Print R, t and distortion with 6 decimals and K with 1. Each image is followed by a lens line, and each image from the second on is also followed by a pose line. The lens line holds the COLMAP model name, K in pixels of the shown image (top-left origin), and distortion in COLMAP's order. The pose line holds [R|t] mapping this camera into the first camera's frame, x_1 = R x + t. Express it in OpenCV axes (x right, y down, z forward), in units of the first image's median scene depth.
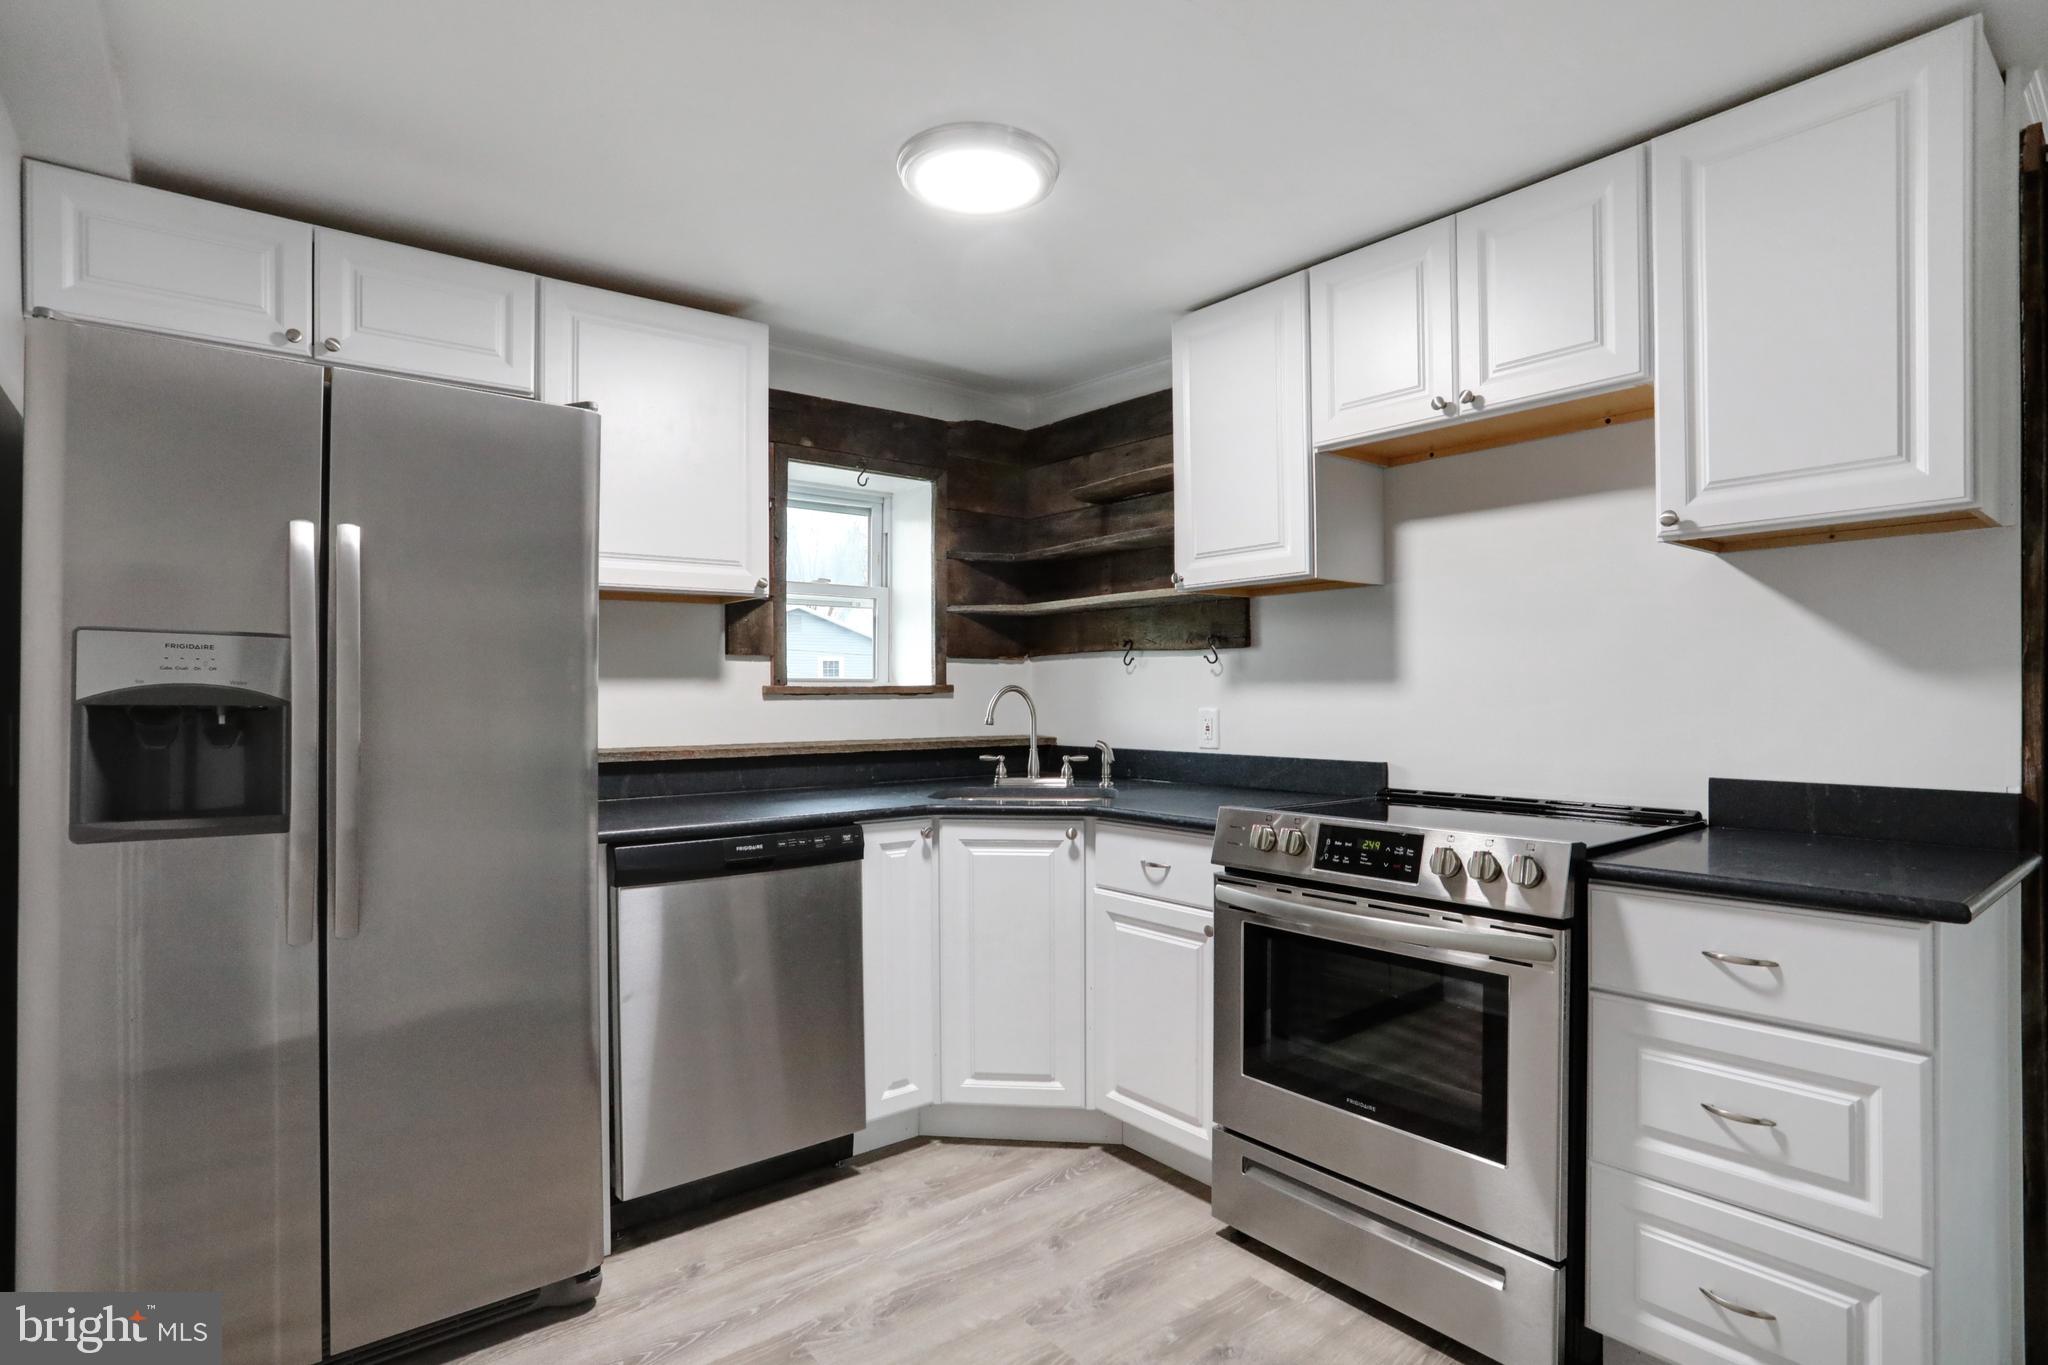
lens RADIAL K [[1007.8, 0, 1018.0], [0, 1007.8, 685.8], [0, 0, 1]] dist [-0.048318, 0.012326]
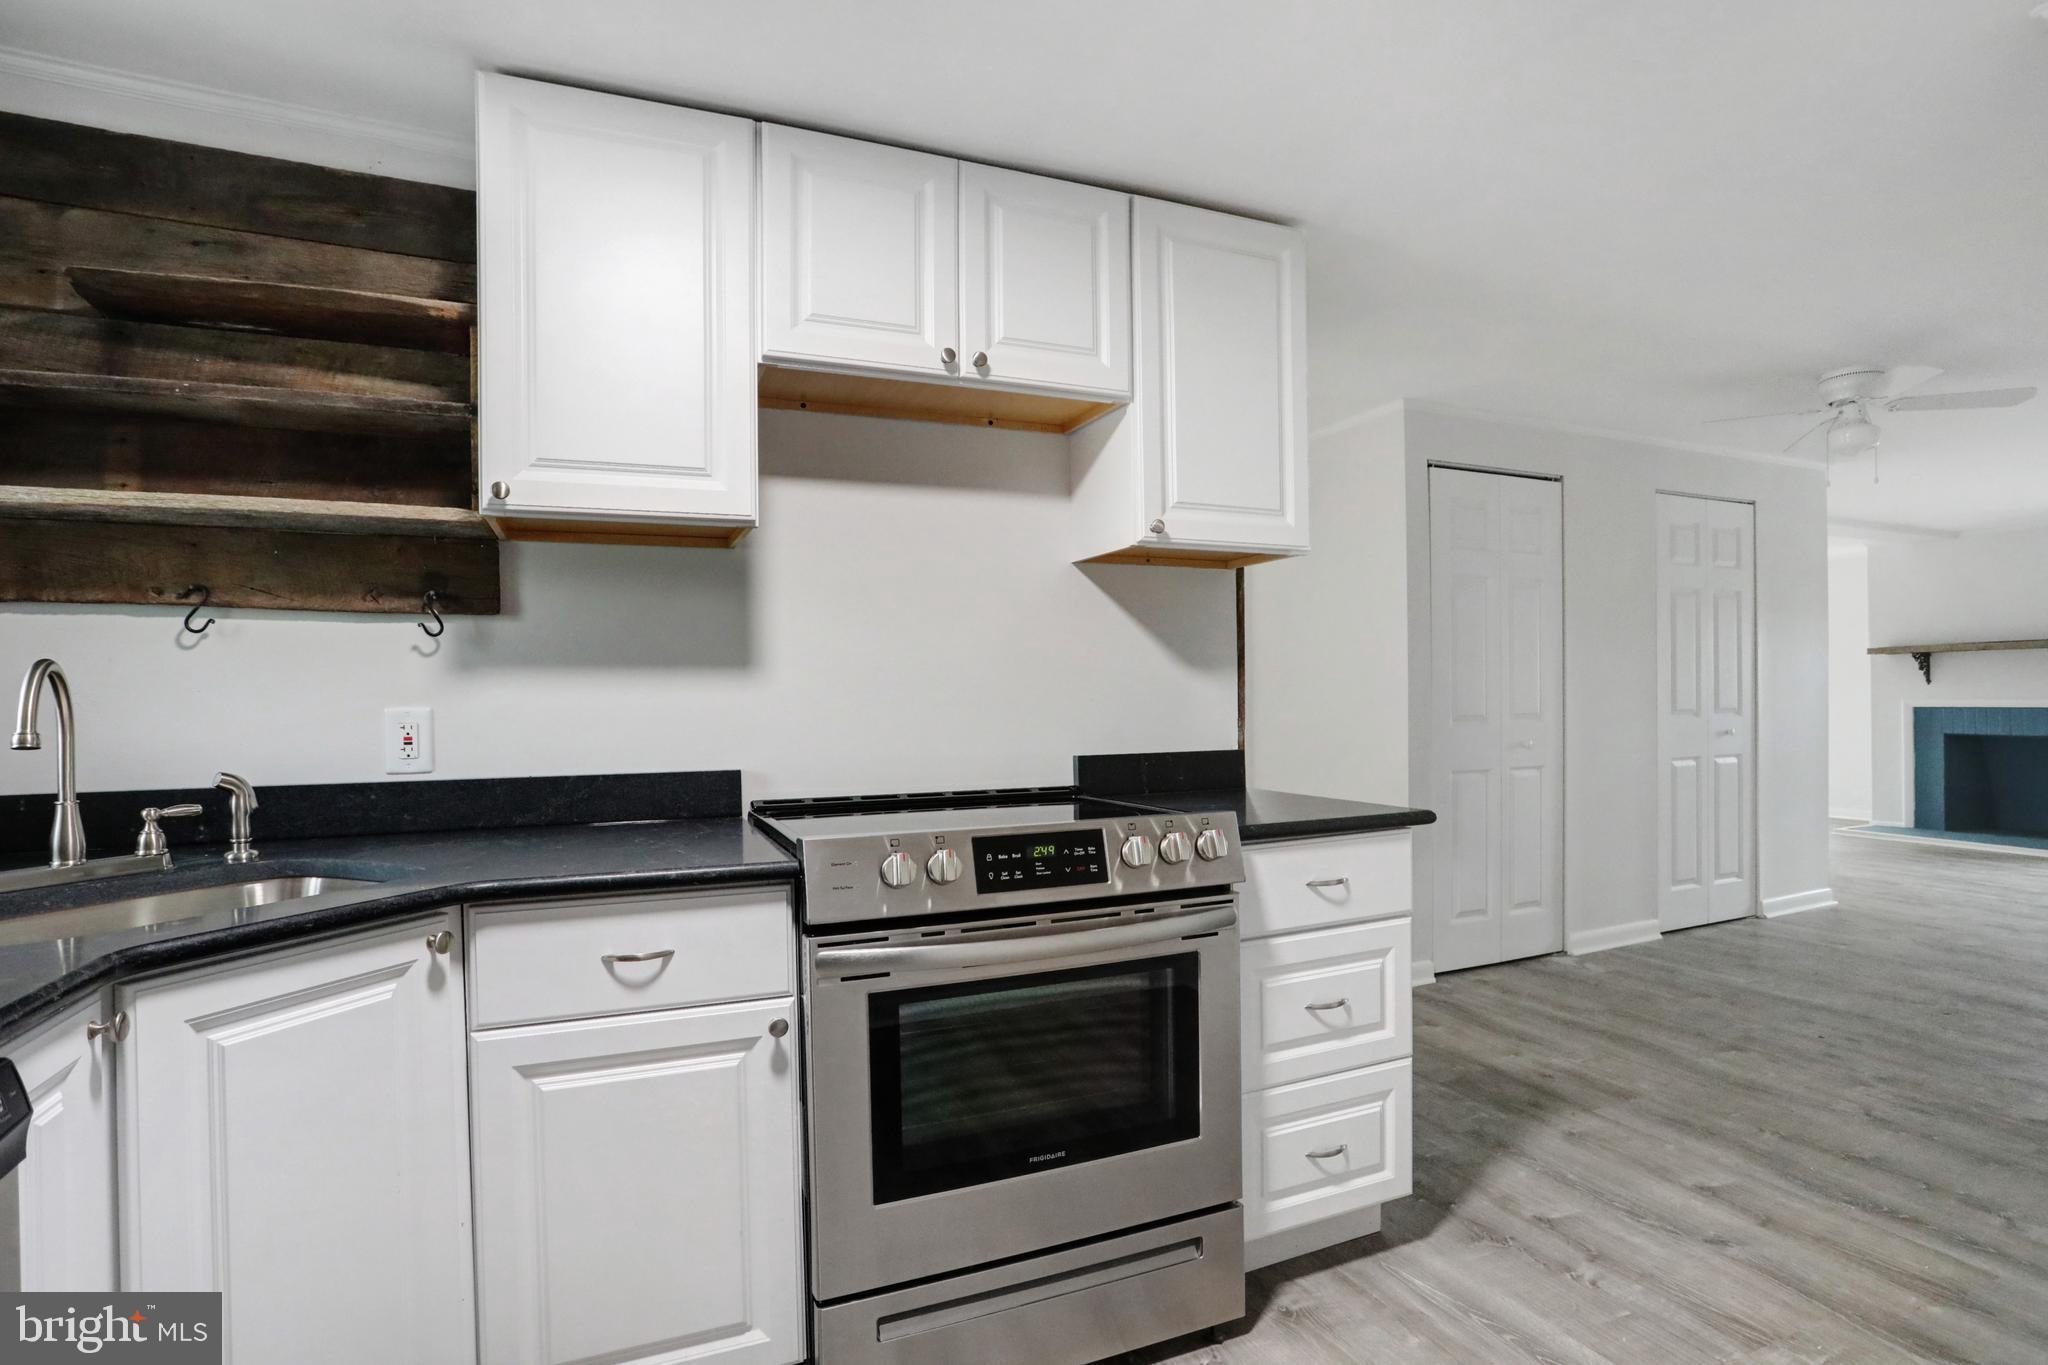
lens RADIAL K [[1007.8, 0, 1028.5], [0, 1007.8, 692.2], [0, 0, 1]] dist [-0.048318, 0.012326]
pose [[0.281736, 0.002889, 0.959488, -0.343670], [0.002103, 0.999991, -0.003629, 0.018218], [-0.959490, 0.003040, 0.281727, 0.547045]]
